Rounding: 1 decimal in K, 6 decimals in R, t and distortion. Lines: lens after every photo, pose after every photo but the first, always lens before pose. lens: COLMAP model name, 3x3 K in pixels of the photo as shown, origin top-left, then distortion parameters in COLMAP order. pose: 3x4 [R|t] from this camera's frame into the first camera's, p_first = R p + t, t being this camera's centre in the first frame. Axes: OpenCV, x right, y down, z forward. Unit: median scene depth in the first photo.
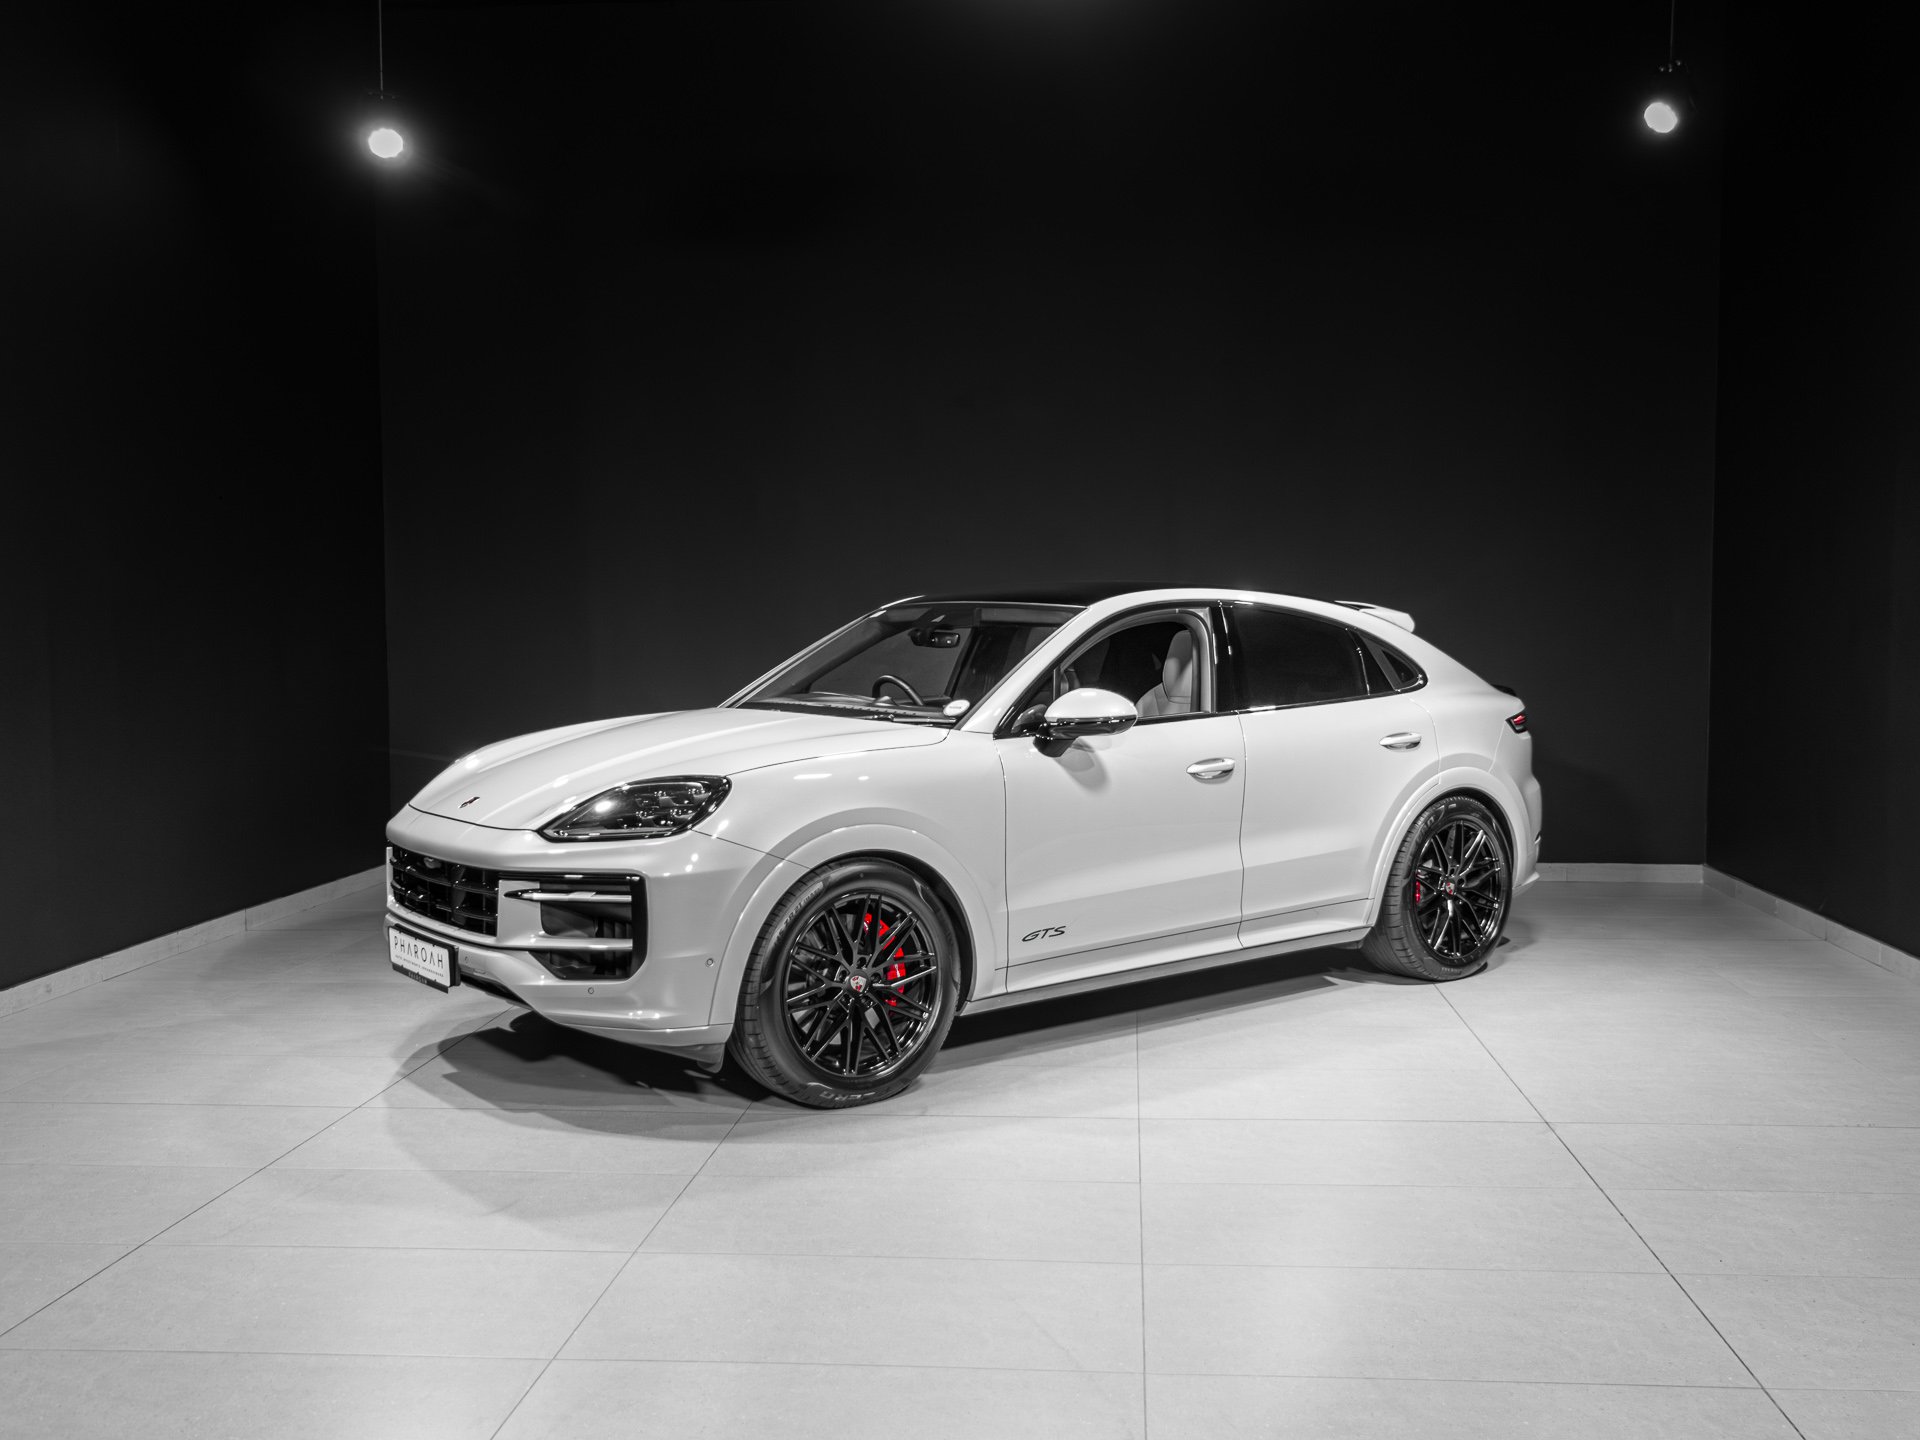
lens RADIAL K [[1758.8, 0, 986.7], [0, 1758.8, 717.3], [0, 0, 1]] dist [-0.001752, 0.000000]
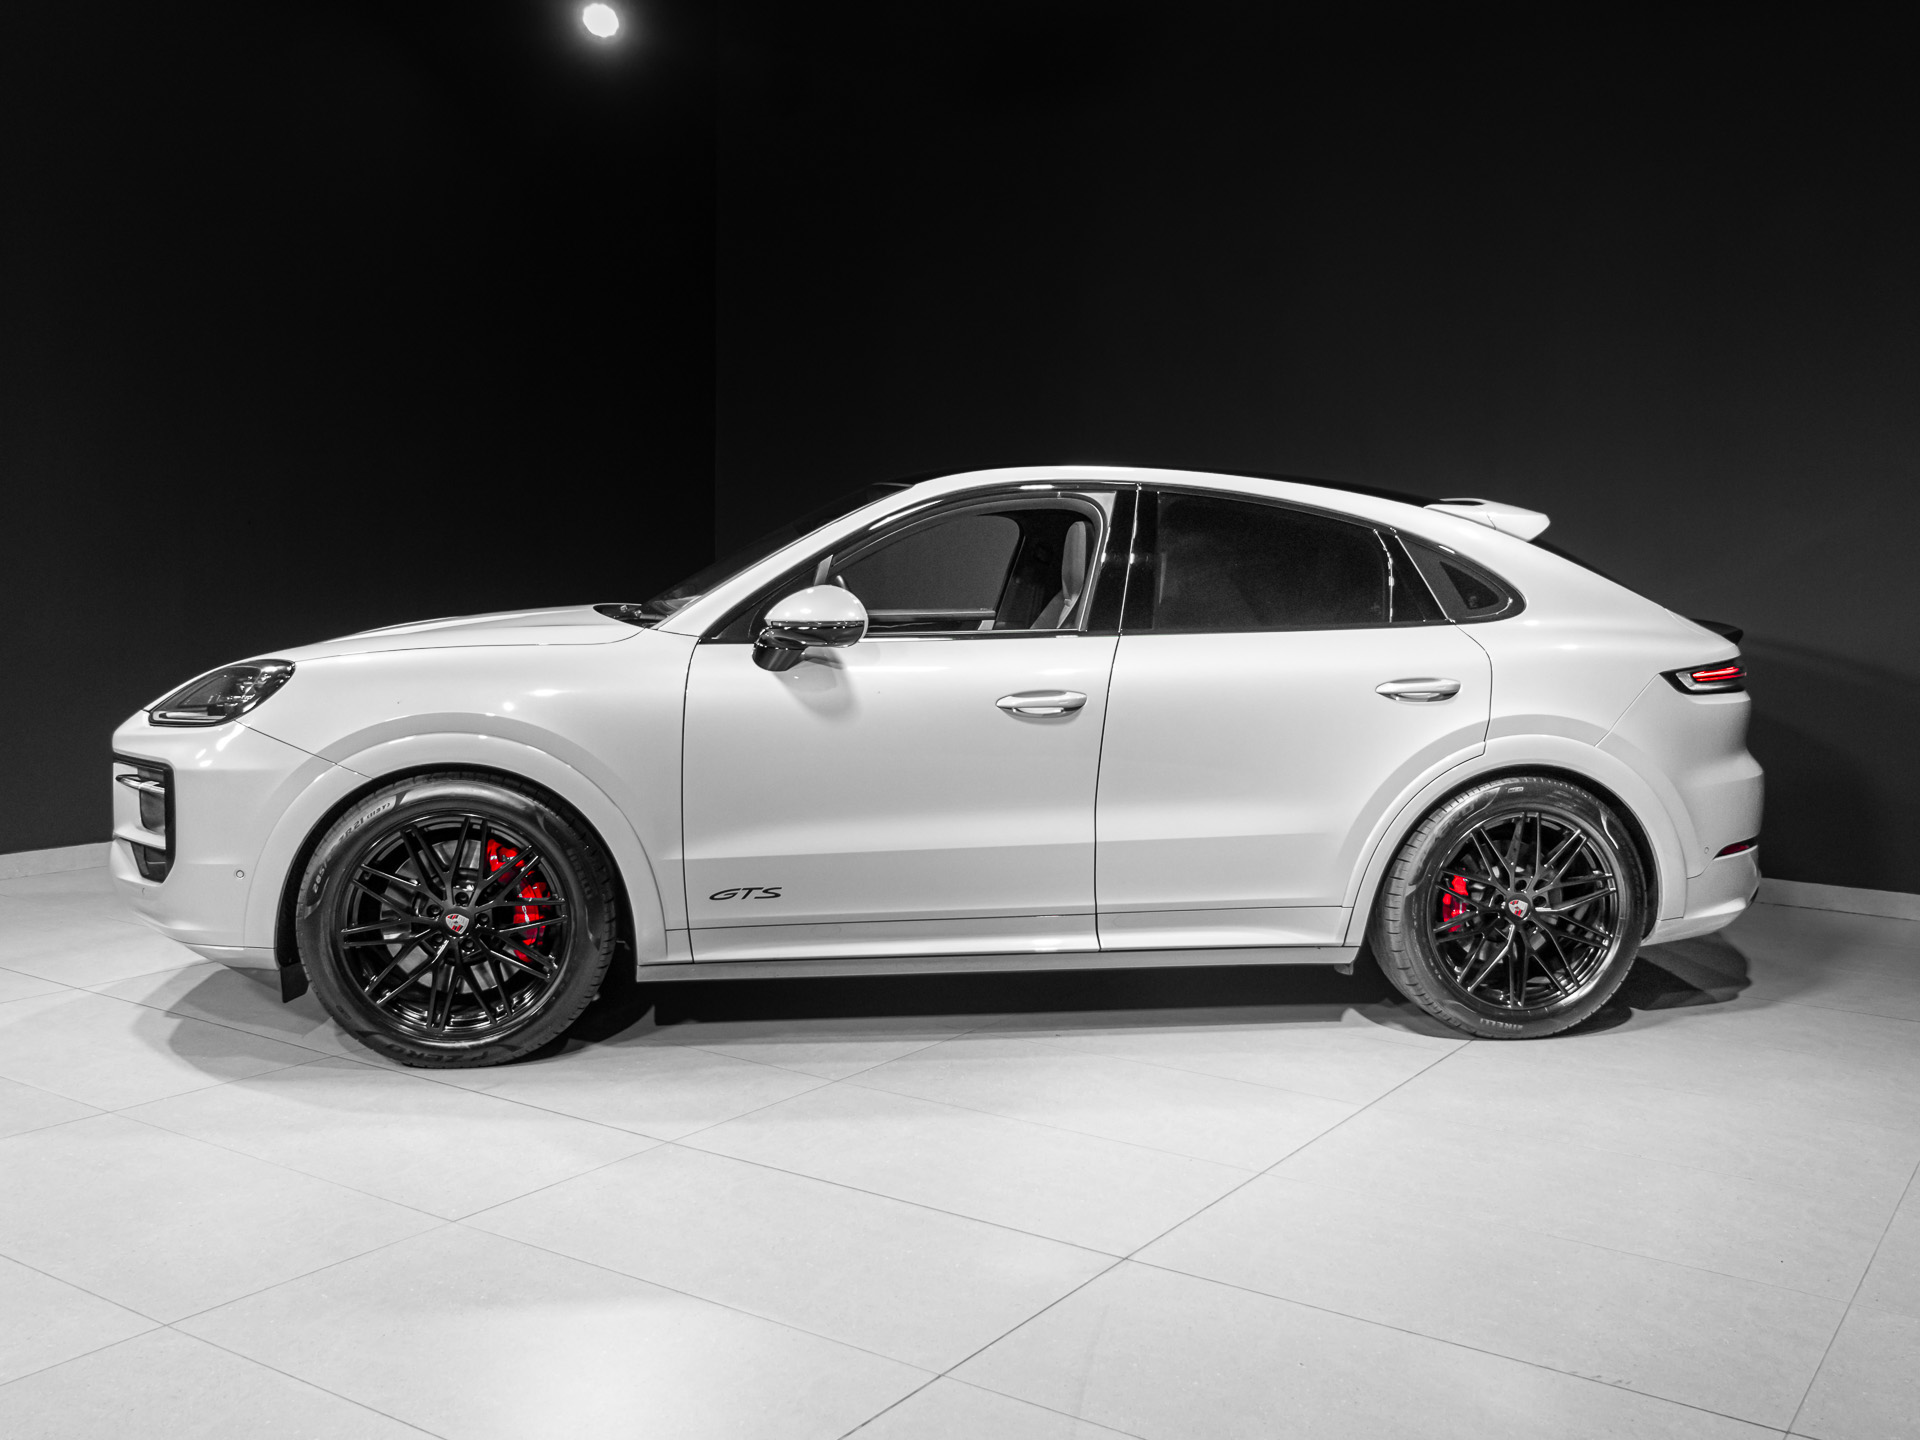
lens RADIAL K [[1758.8, 0, 1041.0], [0, 1758.8, 726.3], [0, 0, 1]] dist [-0.001752, 0.000000]
pose [[0.883689, 0.068537, -0.463030, 0.517112], [-0.054073, 0.997547, 0.044456, 0.006088], [0.464941, -0.014247, 0.885227, 0.369370]]
